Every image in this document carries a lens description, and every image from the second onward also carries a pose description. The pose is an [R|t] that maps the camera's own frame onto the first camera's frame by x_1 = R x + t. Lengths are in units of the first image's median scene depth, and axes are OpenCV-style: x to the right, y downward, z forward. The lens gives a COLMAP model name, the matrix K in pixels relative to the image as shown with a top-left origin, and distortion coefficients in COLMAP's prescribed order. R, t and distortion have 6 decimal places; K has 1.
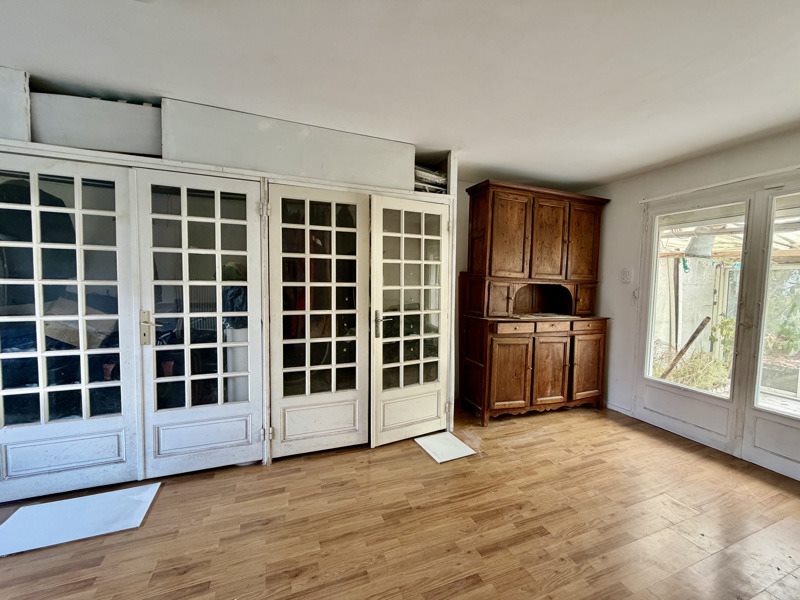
lens RADIAL K [[319.3, 0, 395.5], [0, 319.3, 300.6], [0, 0, 1]] dist [-0.002818, 0.000278]
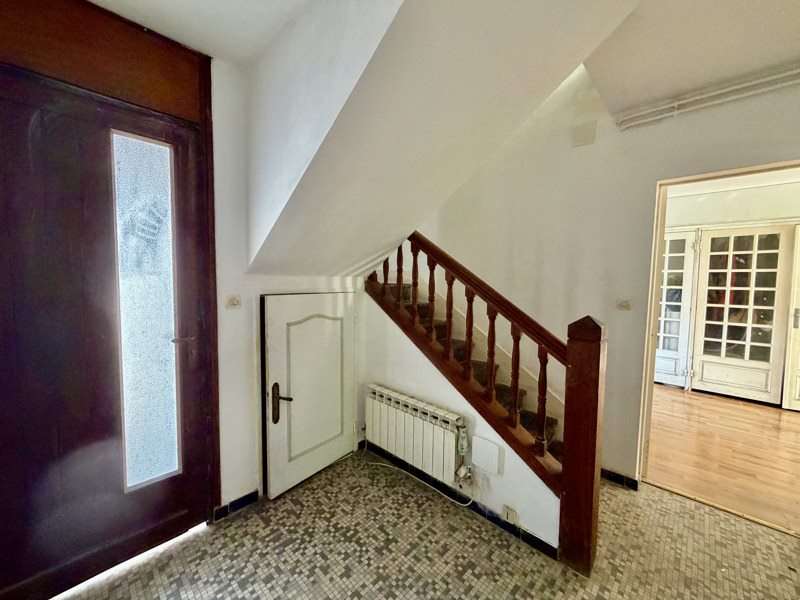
lens RADIAL K [[319.3, 0, 392.3], [0, 319.3, 298.1], [0, 0, 1]] dist [-0.002818, 0.000278]
pose [[0.437164, 0.045809, -0.898215, 0.435934], [-0.058834, 0.998019, 0.022264, 0.062346], [0.897456, 0.043113, 0.438993, -1.246640]]
